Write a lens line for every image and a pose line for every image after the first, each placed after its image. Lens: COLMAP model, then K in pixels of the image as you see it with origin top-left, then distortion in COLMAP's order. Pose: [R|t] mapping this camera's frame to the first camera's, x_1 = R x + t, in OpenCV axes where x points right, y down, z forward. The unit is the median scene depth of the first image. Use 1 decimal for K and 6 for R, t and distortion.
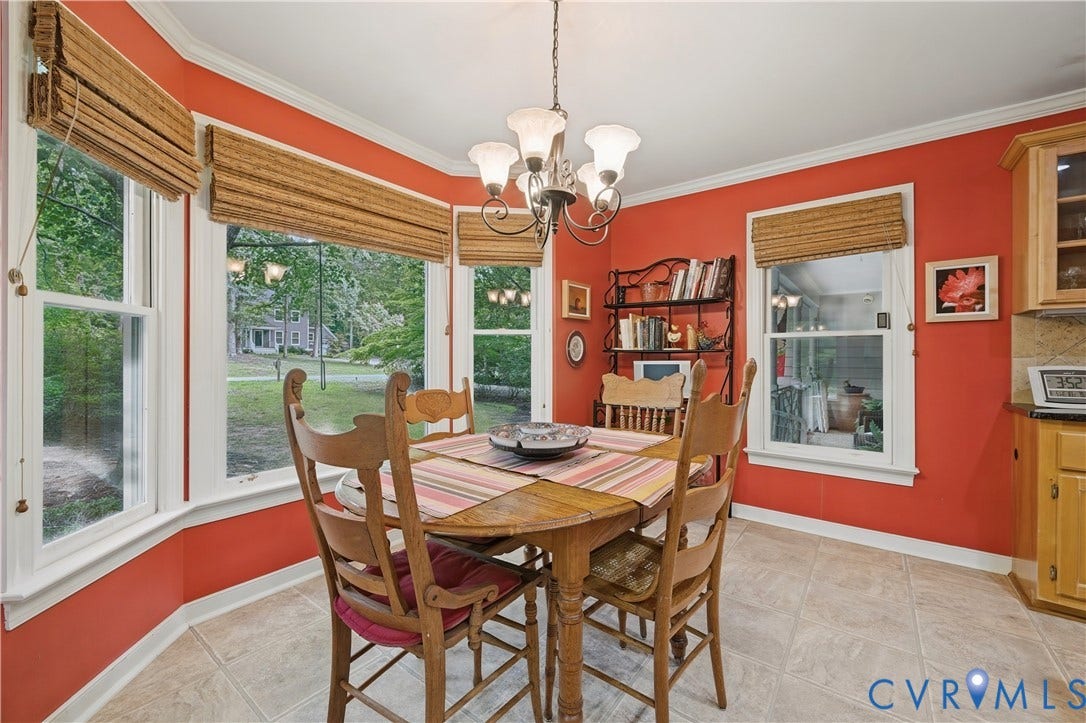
lens RADIAL K [[428.4, 0, 545.2], [0, 428.4, 357.6], [0, 0, 1]] dist [-0.009297, 0.001118]
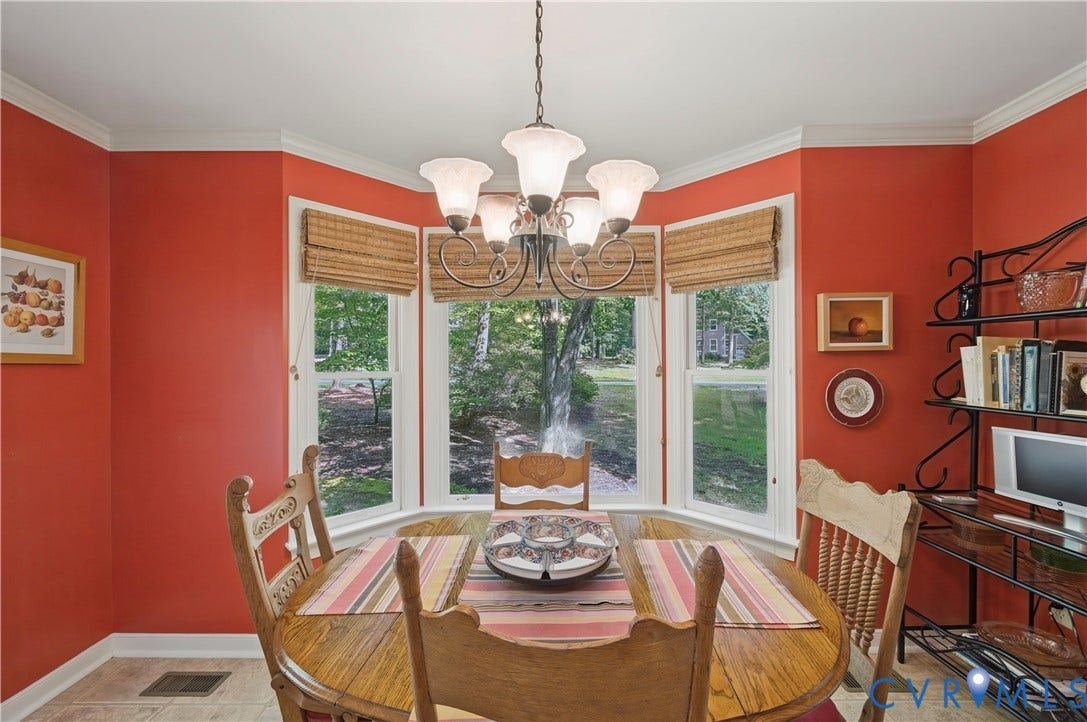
lens RADIAL K [[428.8, 0, 543.0], [0, 428.8, 362.7], [0, 0, 1]] dist [-0.009297, 0.001118]
pose [[0.605645, -0.003773, -0.795726, 0.306265], [0.004975, 0.999987, -0.000955, -0.077024], [0.795719, -0.003381, 0.605656, 0.267263]]
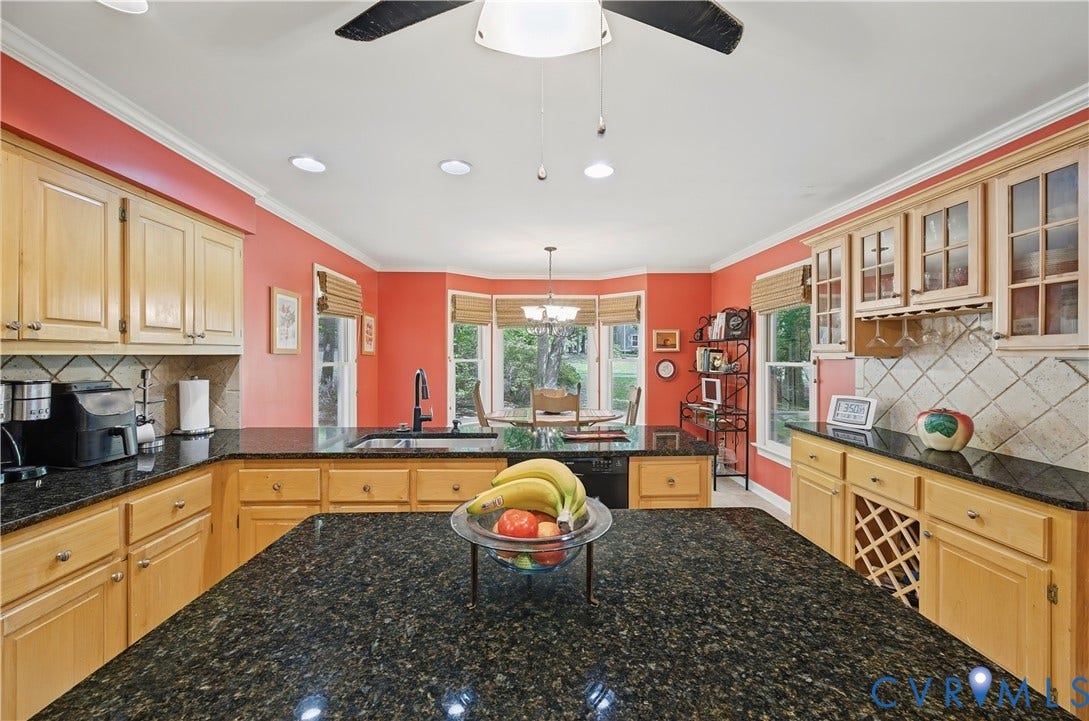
lens RADIAL K [[428.4, 0, 548.9], [0, 428.4, 357.0], [0, 0, 1]] dist [-0.001180, -0.000268]
pose [[0.640021, -0.000354, -0.768357, 1.091513], [0.000652, 1.000000, 0.000083, -0.072184], [0.768357, -0.000554, 0.640021, -0.417268]]
